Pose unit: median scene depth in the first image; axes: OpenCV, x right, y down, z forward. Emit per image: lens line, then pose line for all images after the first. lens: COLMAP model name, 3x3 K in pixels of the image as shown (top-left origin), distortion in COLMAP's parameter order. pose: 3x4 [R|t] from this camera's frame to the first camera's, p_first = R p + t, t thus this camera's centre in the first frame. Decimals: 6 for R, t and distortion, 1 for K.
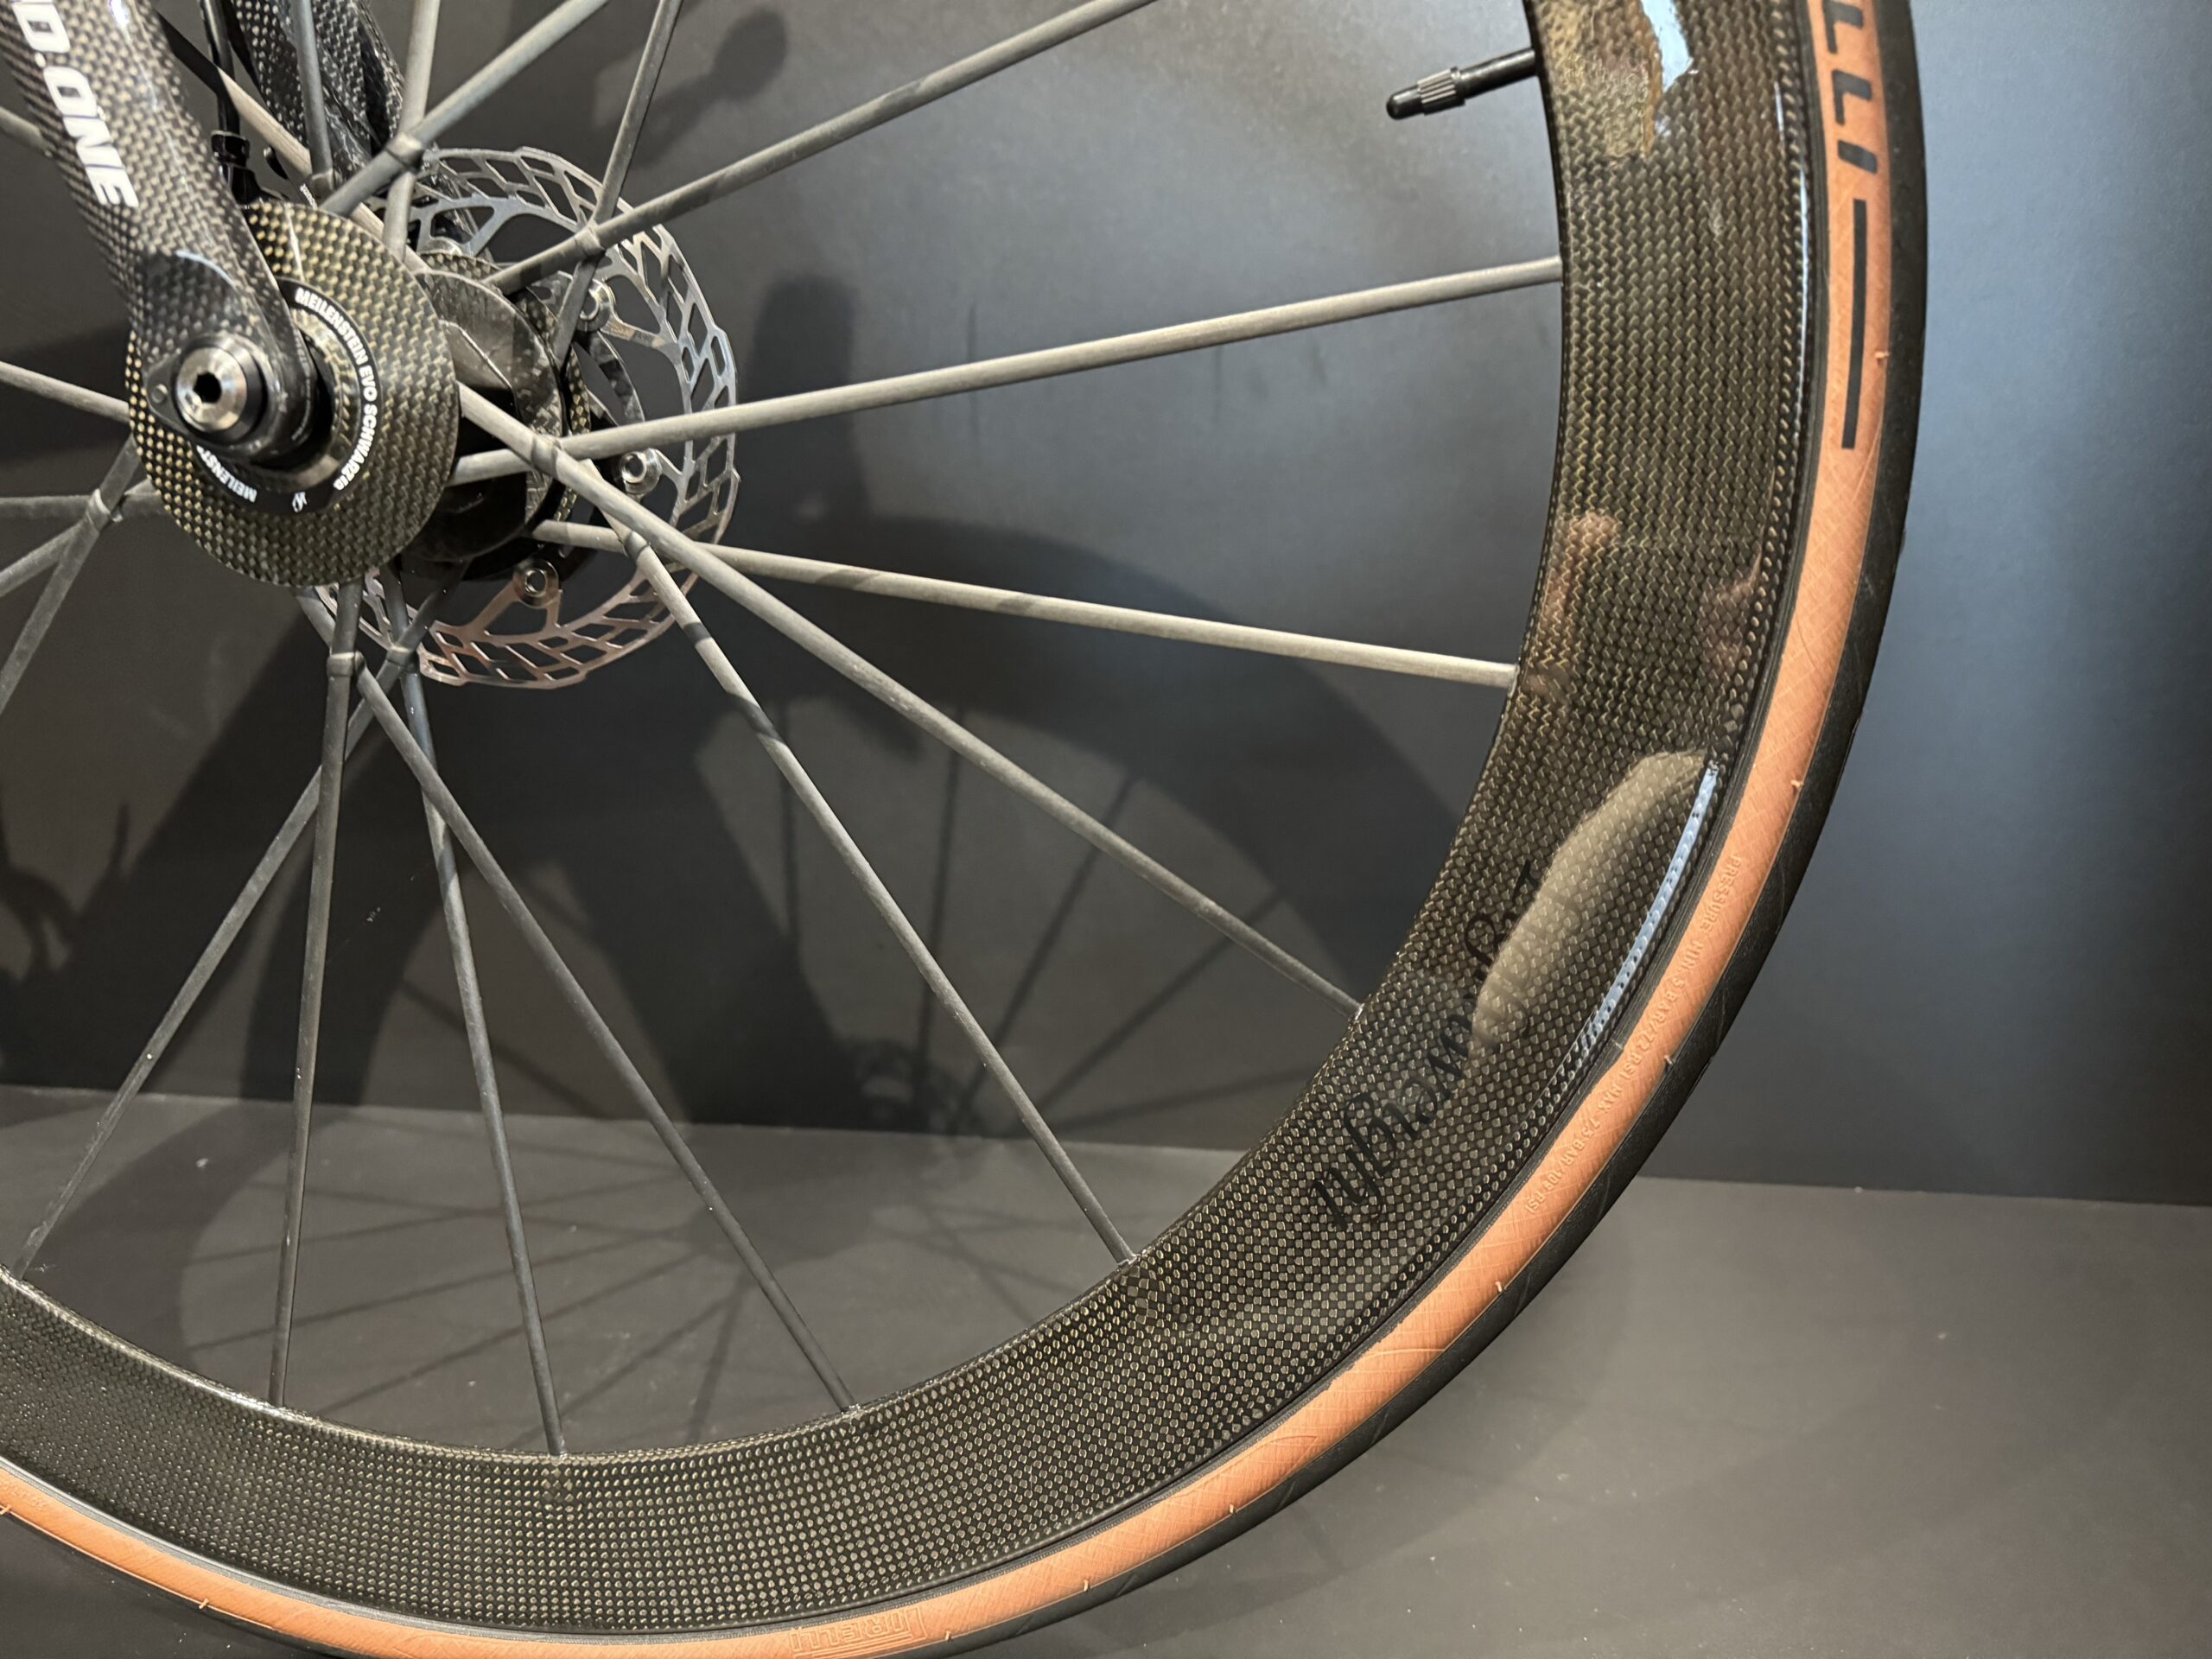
lens RADIAL K [[1582.9, 0, 1111.4], [0, 1582.9, 843.5], [0, 0, 1]] dist [0.033265, -0.023227]
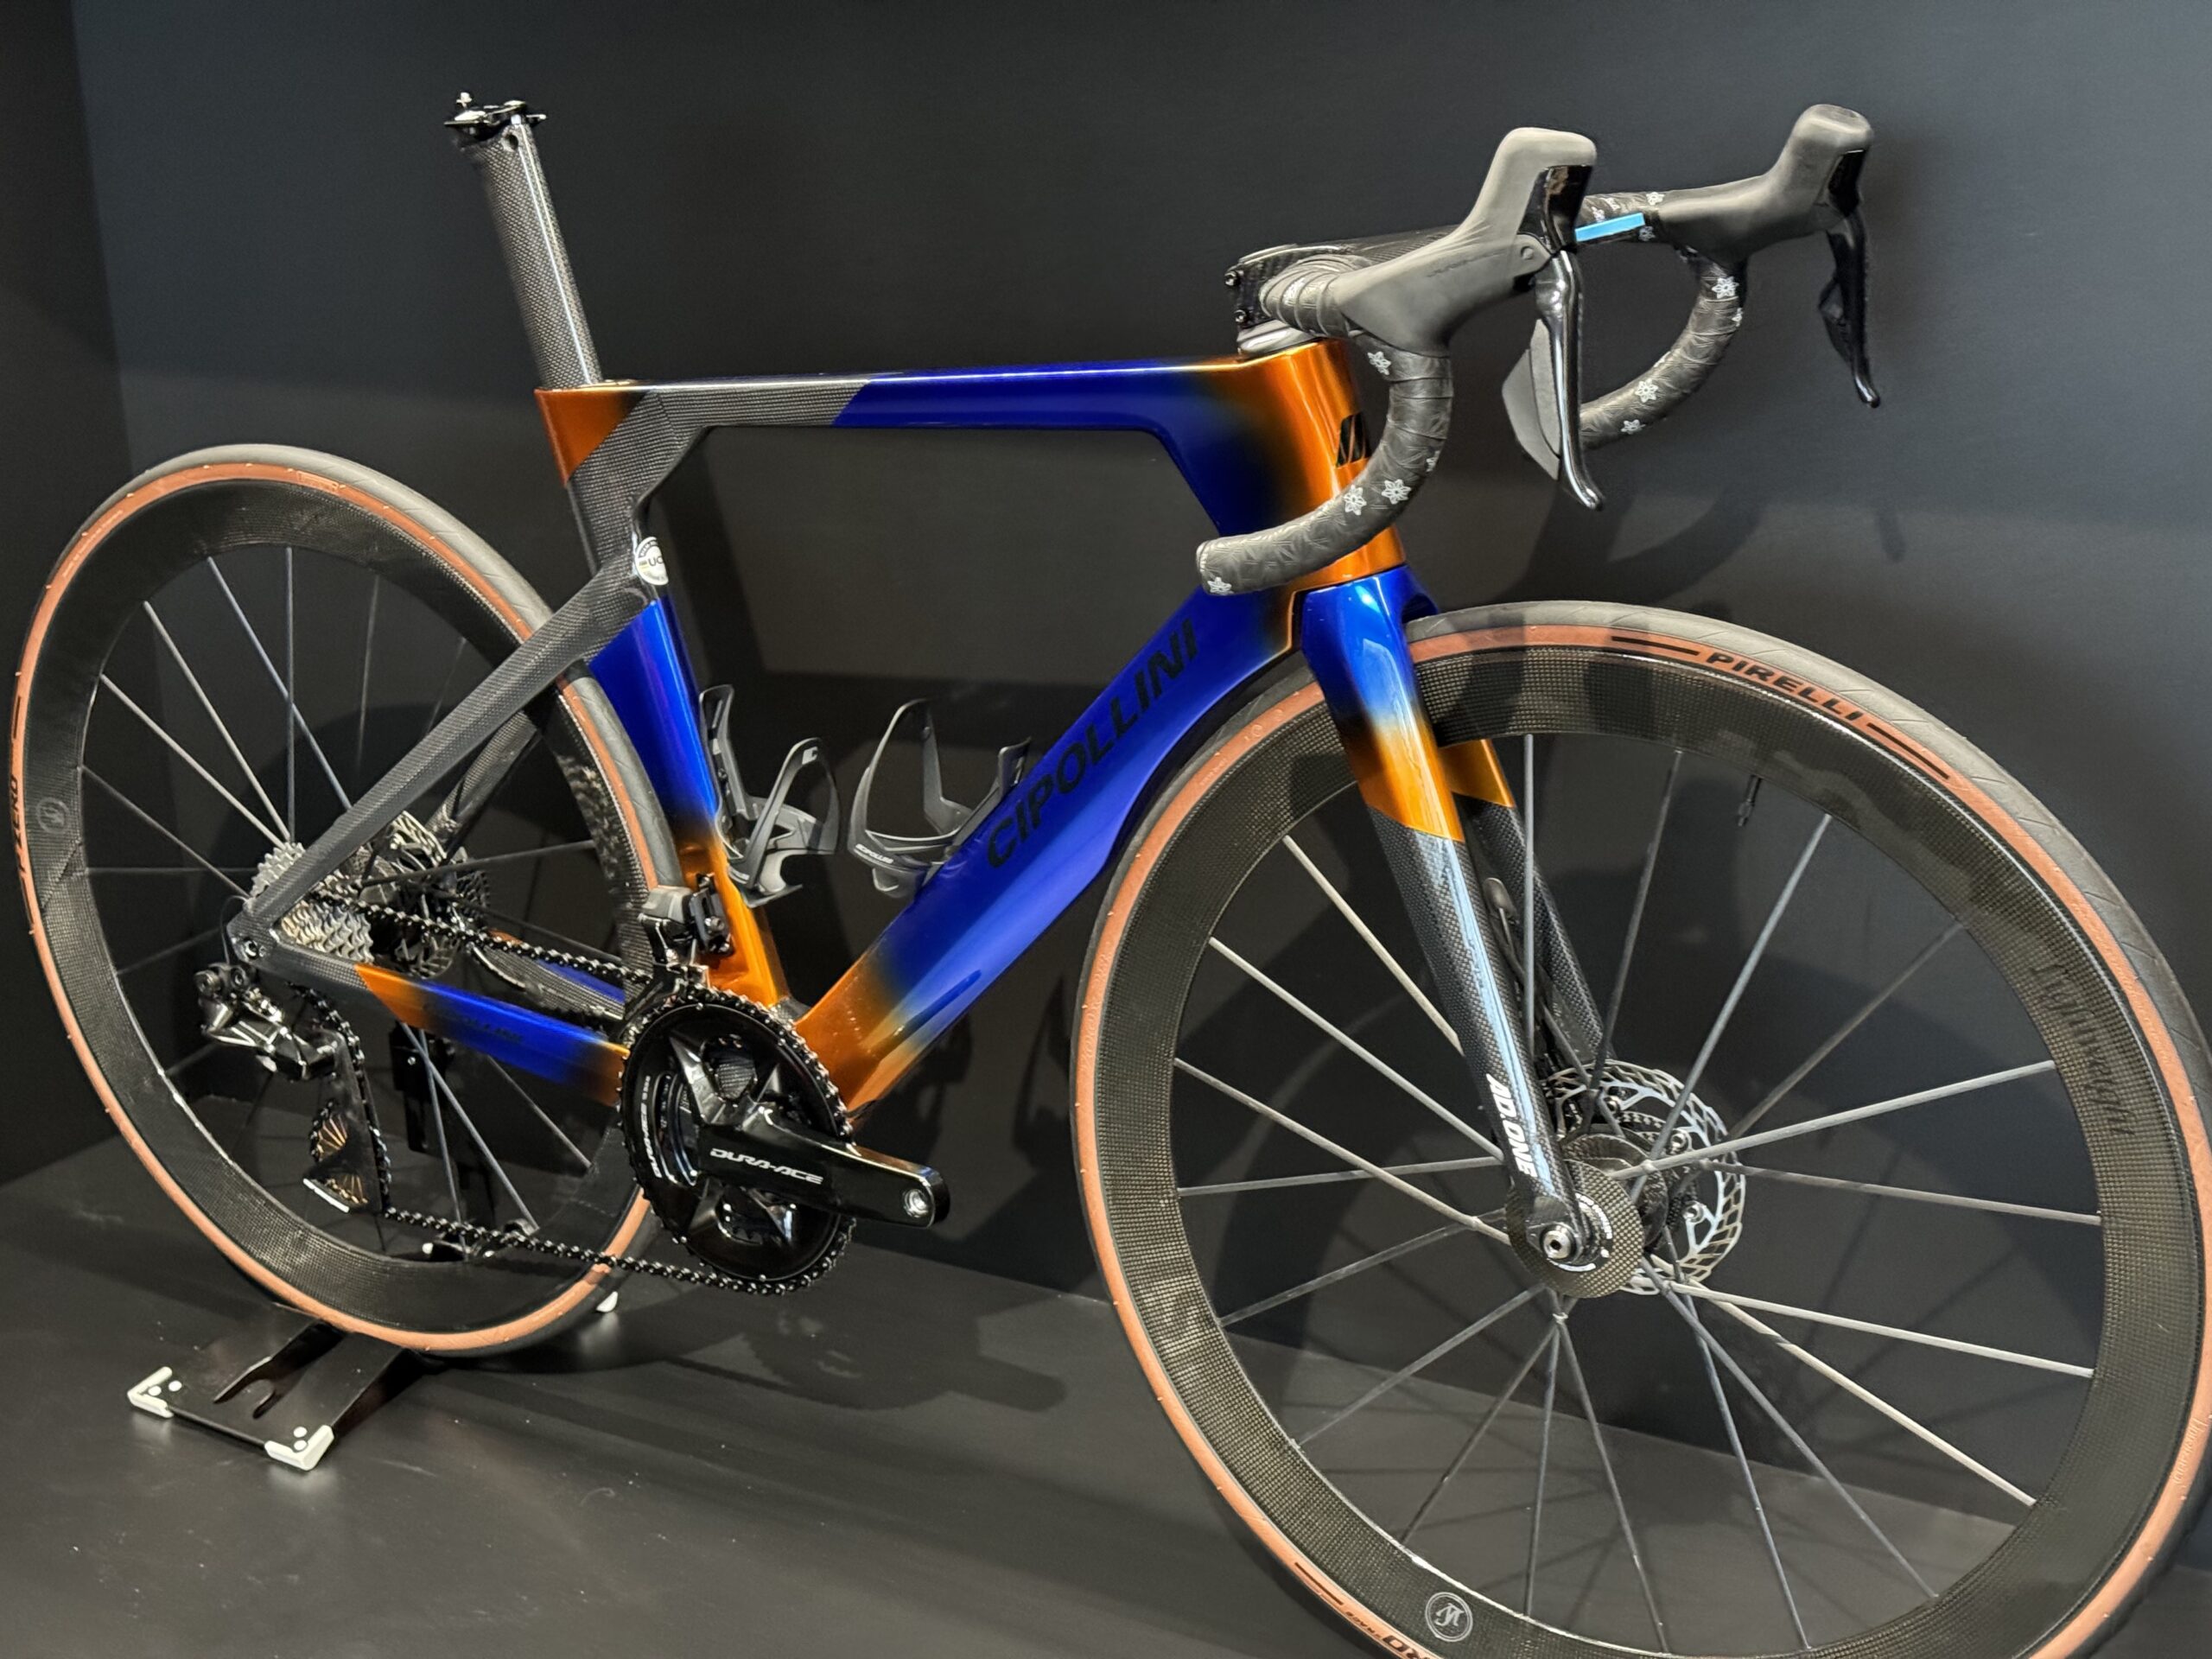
lens RADIAL K [[3105.6, 0, 1094.3], [0, 3105.6, 785.5], [0, 0, 1]] dist [0.116210, 0.000000]
pose [[0.939364, 0.106487, -0.325969, 0.295891], [-0.068603, 0.989704, 0.125617, -1.475736], [0.335990, -0.095637, 0.936997, -3.644415]]
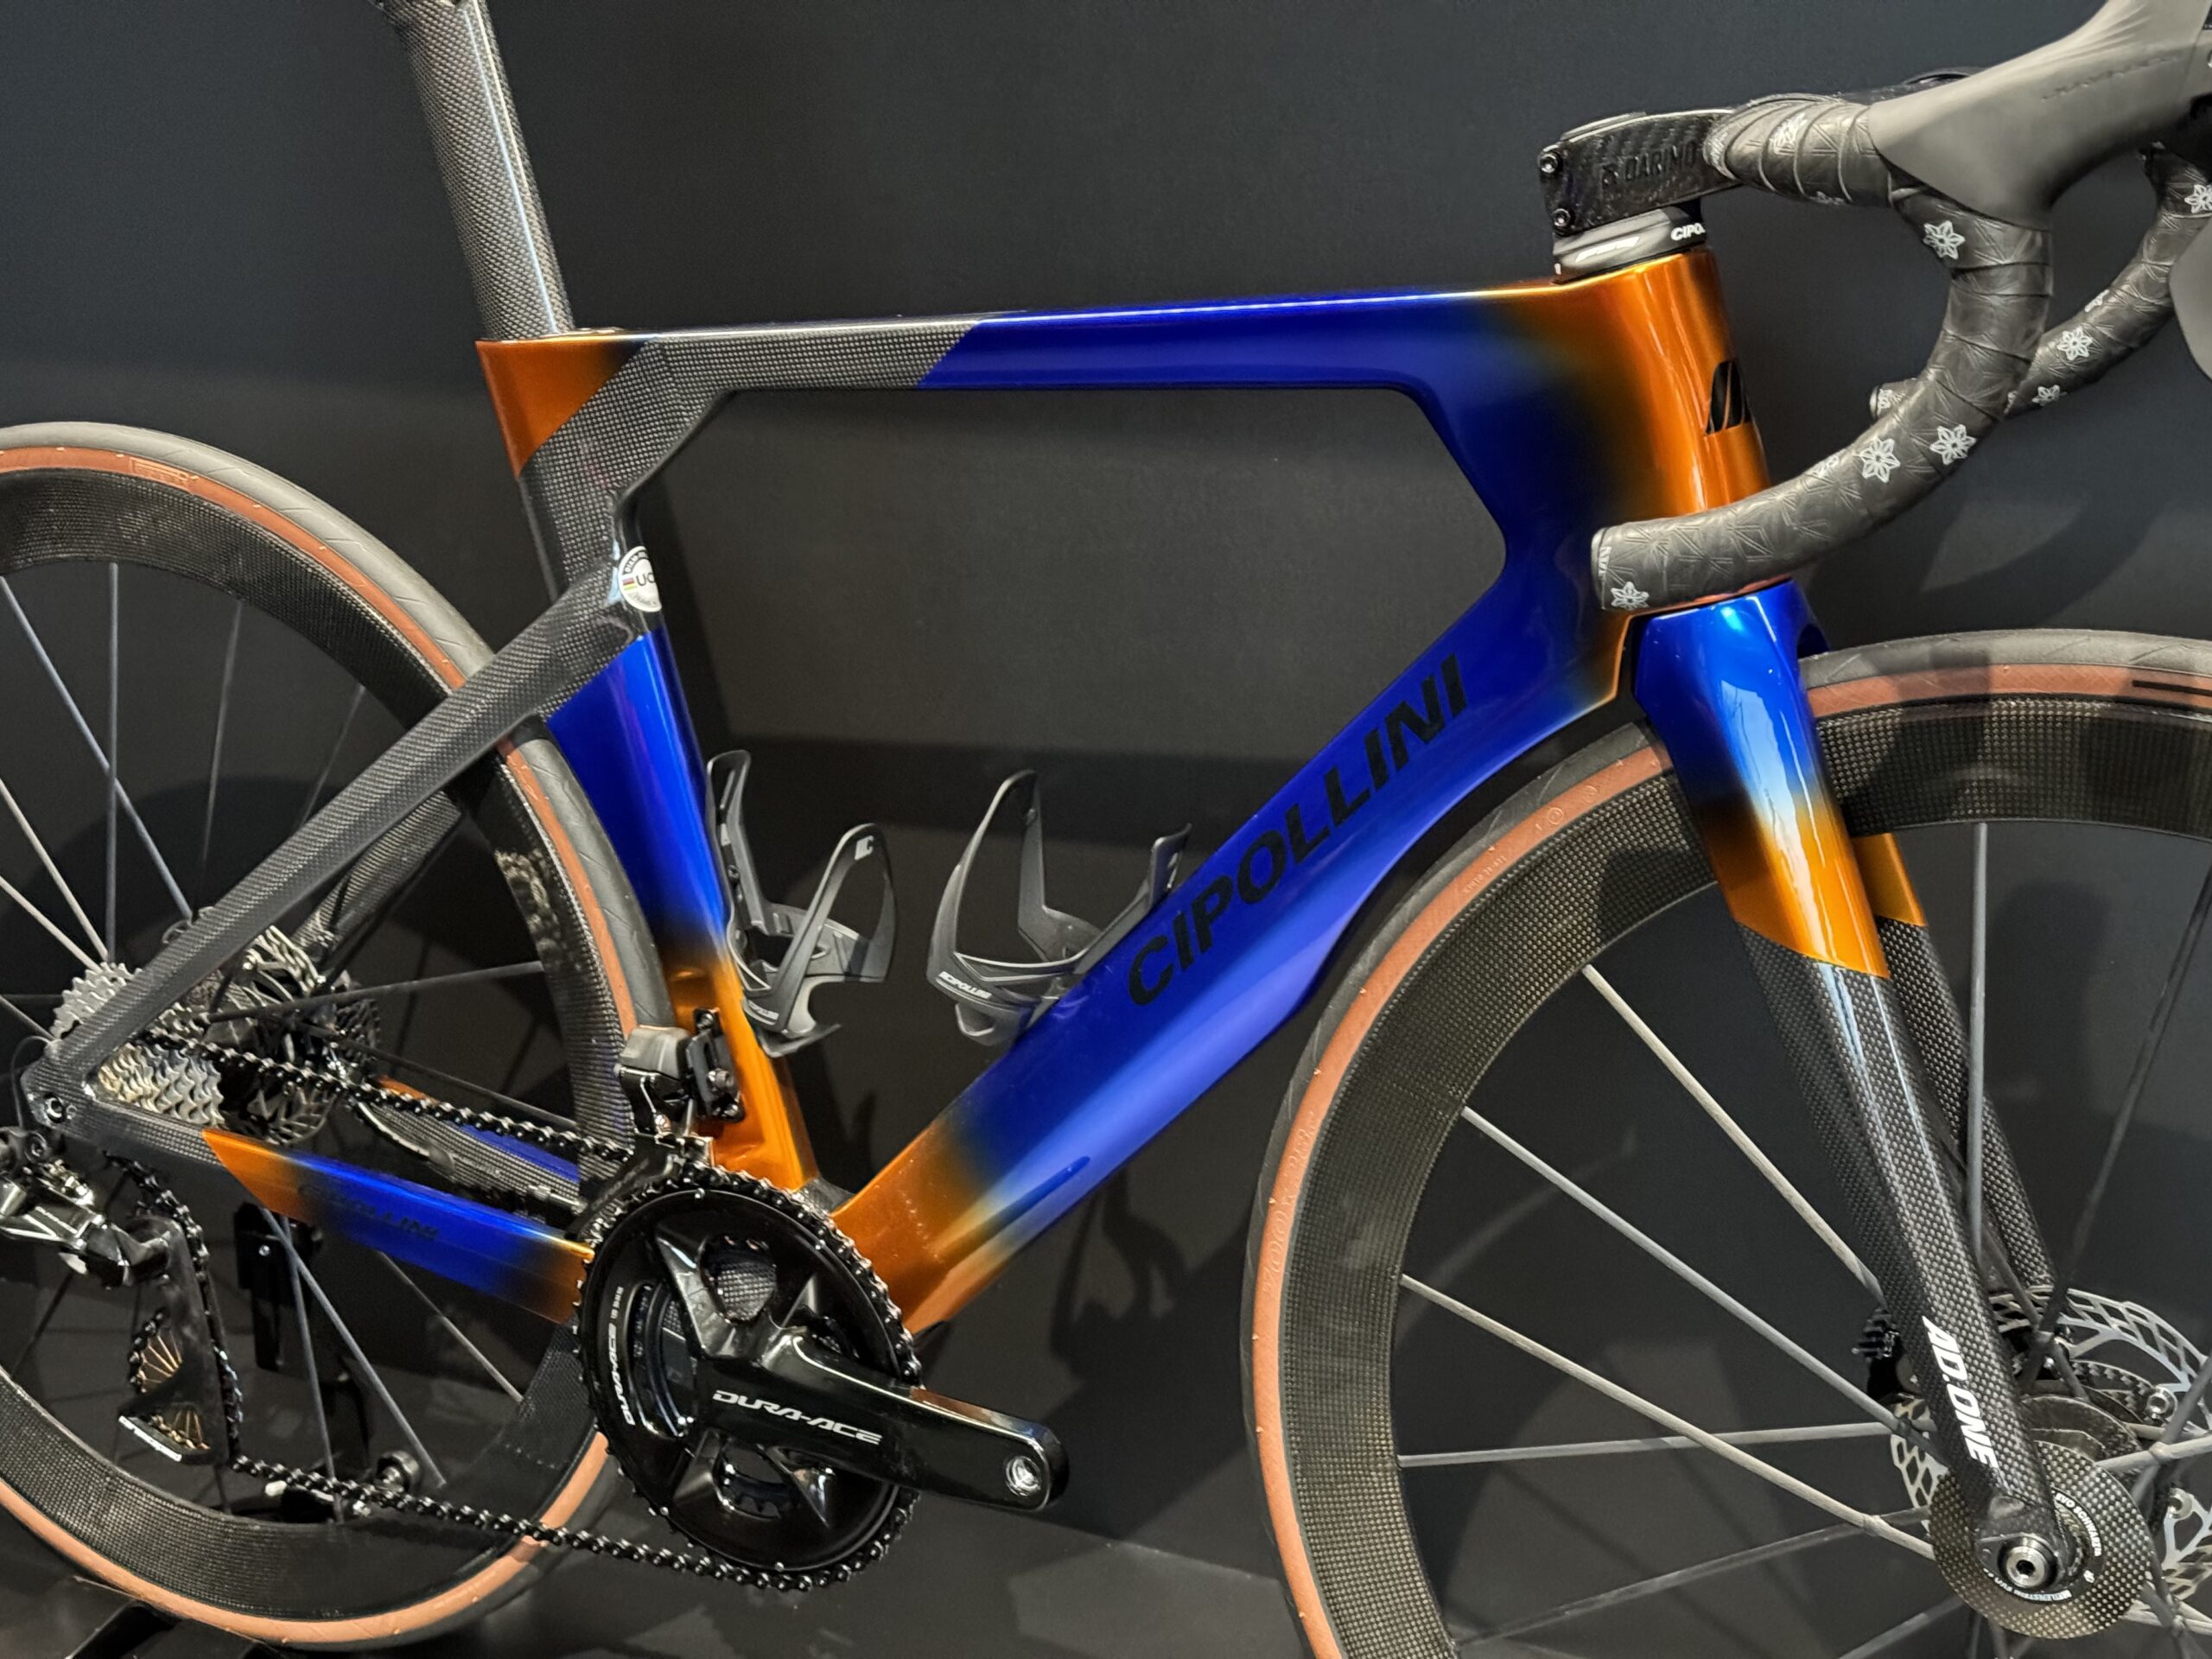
lens RADIAL K [[3105.6, 0, 1079.4], [0, 3105.6, 798.2], [0, 0, 1]] dist [0.116210, 0.000000]
pose [[0.961567, 0.102670, -0.254651, -0.694883], [-0.080108, 0.992009, 0.097468, -1.277711], [0.262623, -0.073323, 0.962109, -2.418986]]
